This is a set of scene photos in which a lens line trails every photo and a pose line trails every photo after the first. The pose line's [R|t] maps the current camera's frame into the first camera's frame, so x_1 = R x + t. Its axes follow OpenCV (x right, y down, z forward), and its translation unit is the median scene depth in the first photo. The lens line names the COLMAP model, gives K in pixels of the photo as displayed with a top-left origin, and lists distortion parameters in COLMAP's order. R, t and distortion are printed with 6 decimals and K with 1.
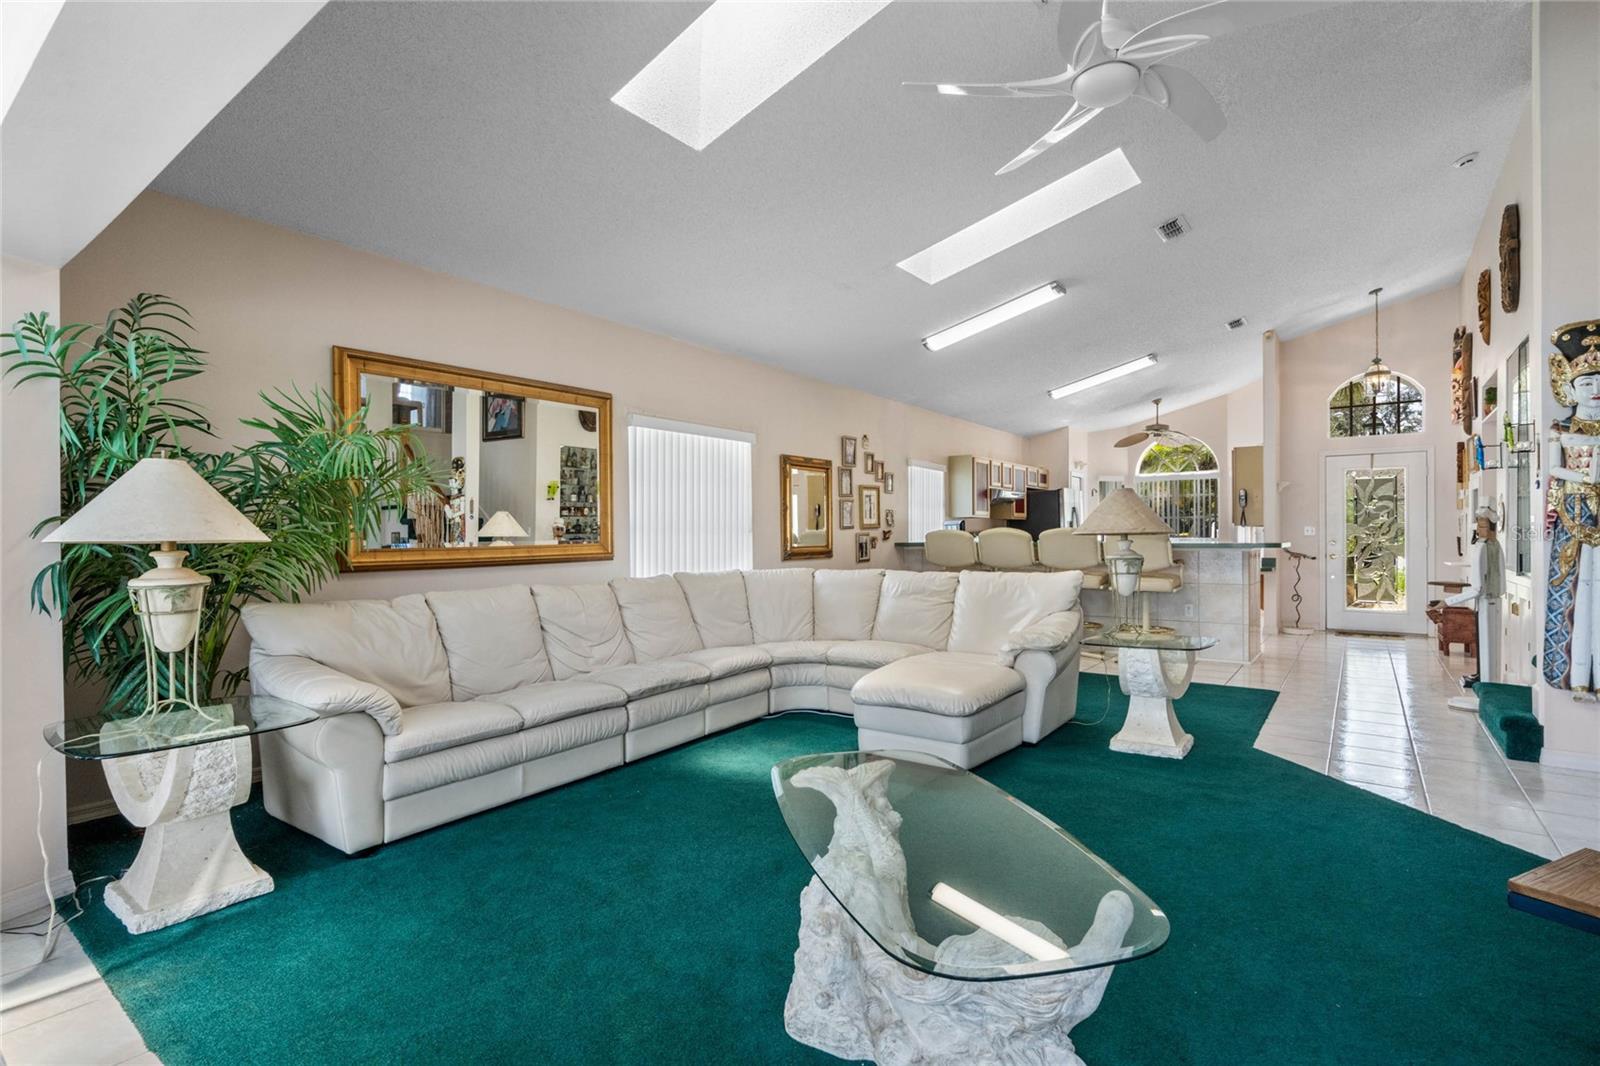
lens RADIAL K [[747.4, 0, 799.4], [0, 747.4, 537.6], [0, 0, 1]] dist [-0.006389, 0.000254]
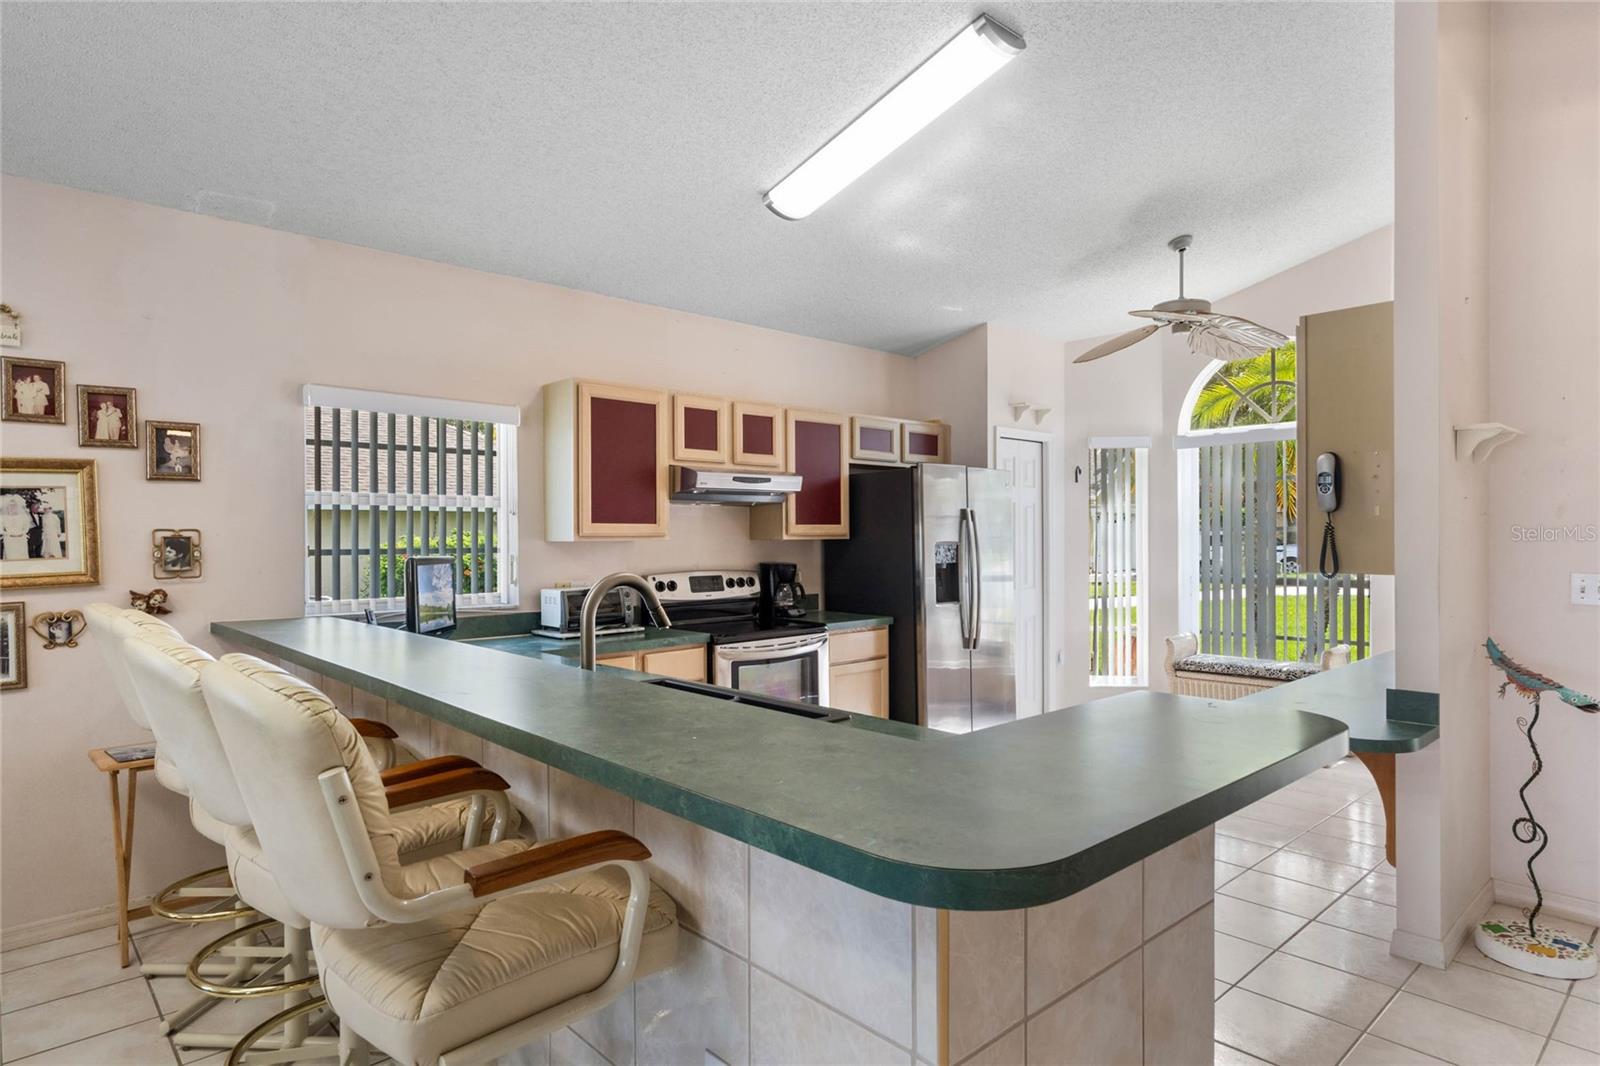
lens RADIAL K [[886.1, 0, 800.0], [0, 886.1, 533.0], [0, 0, 1]] dist [-0.006894, -0.001266]
pose [[0.983507, -0.003037, -0.180847, 0.497706], [0.002105, 0.999984, -0.005344, -0.033931], [0.180860, 0.004875, 0.983497, 0.678072]]
